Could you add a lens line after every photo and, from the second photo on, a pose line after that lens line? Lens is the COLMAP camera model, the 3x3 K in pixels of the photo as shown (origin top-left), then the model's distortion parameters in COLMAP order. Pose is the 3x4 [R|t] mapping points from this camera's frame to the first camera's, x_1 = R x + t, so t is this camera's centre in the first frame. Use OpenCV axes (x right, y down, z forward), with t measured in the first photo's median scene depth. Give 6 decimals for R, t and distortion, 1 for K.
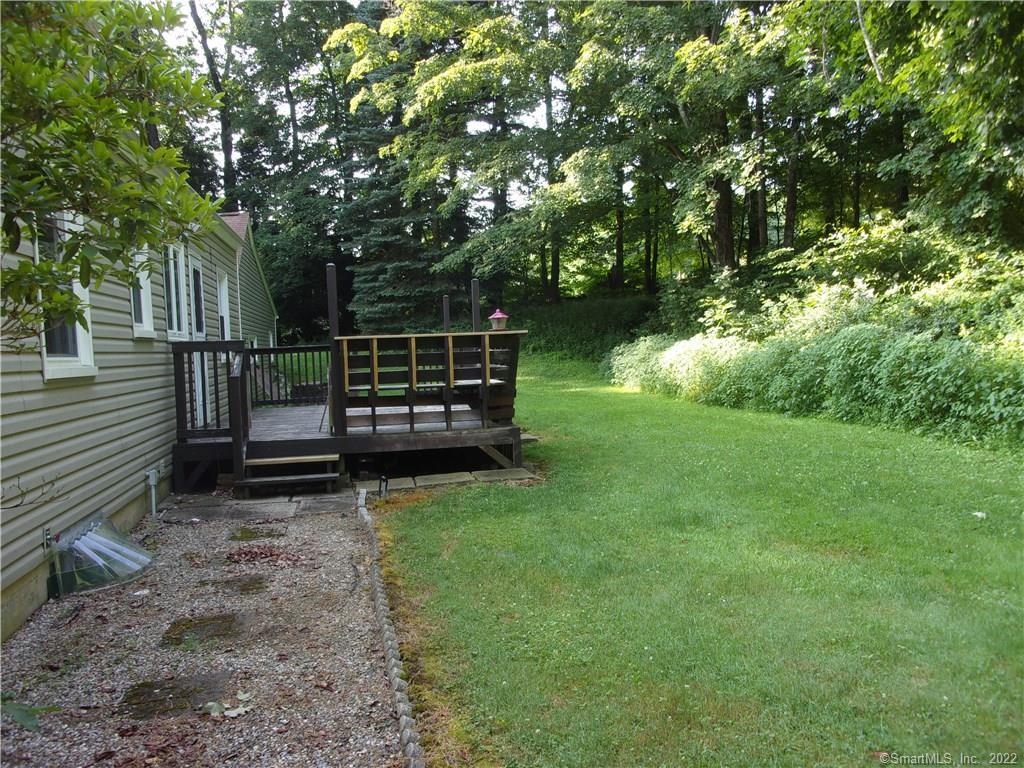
lens RADIAL K [[851.0, 0, 514.5], [0, 851.0, 384.2], [0, 0, 1]] dist [0.010907, -0.032292]
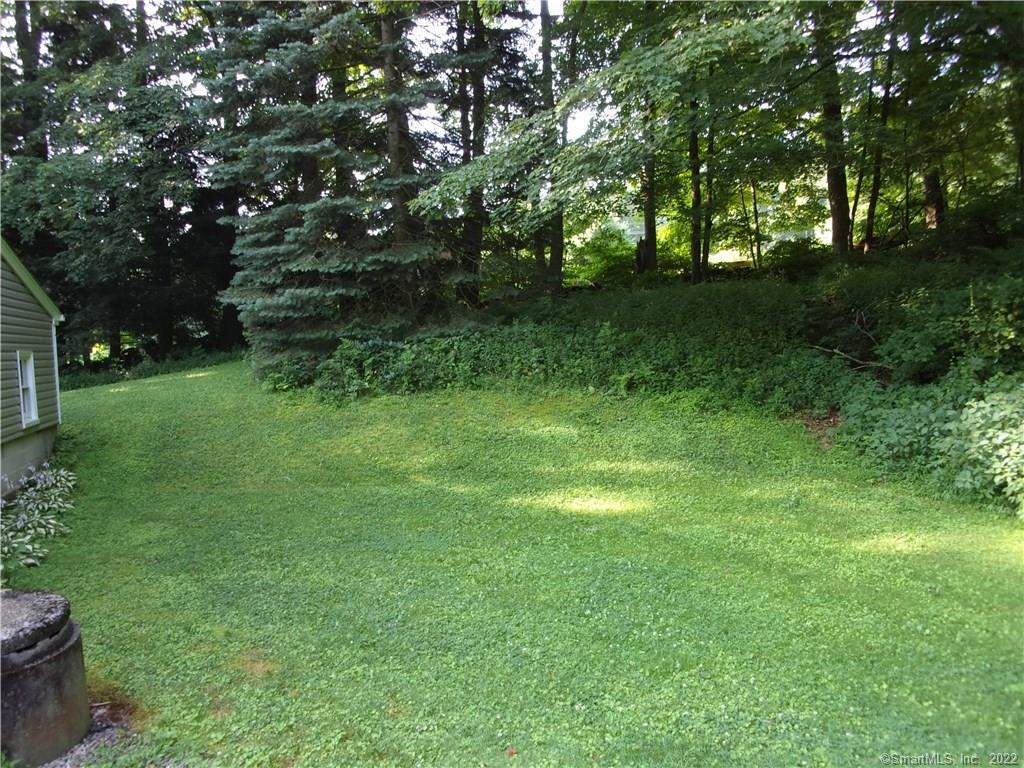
lens RADIAL K [[851.0, 0, 509.0], [0, 851.0, 384.5], [0, 0, 1]] dist [0.010907, -0.032292]
pose [[0.994813, -0.012642, 0.100936, -0.083169], [0.012465, 0.999919, 0.002391, -0.040326], [-0.100958, -0.001120, 0.994890, 0.508028]]
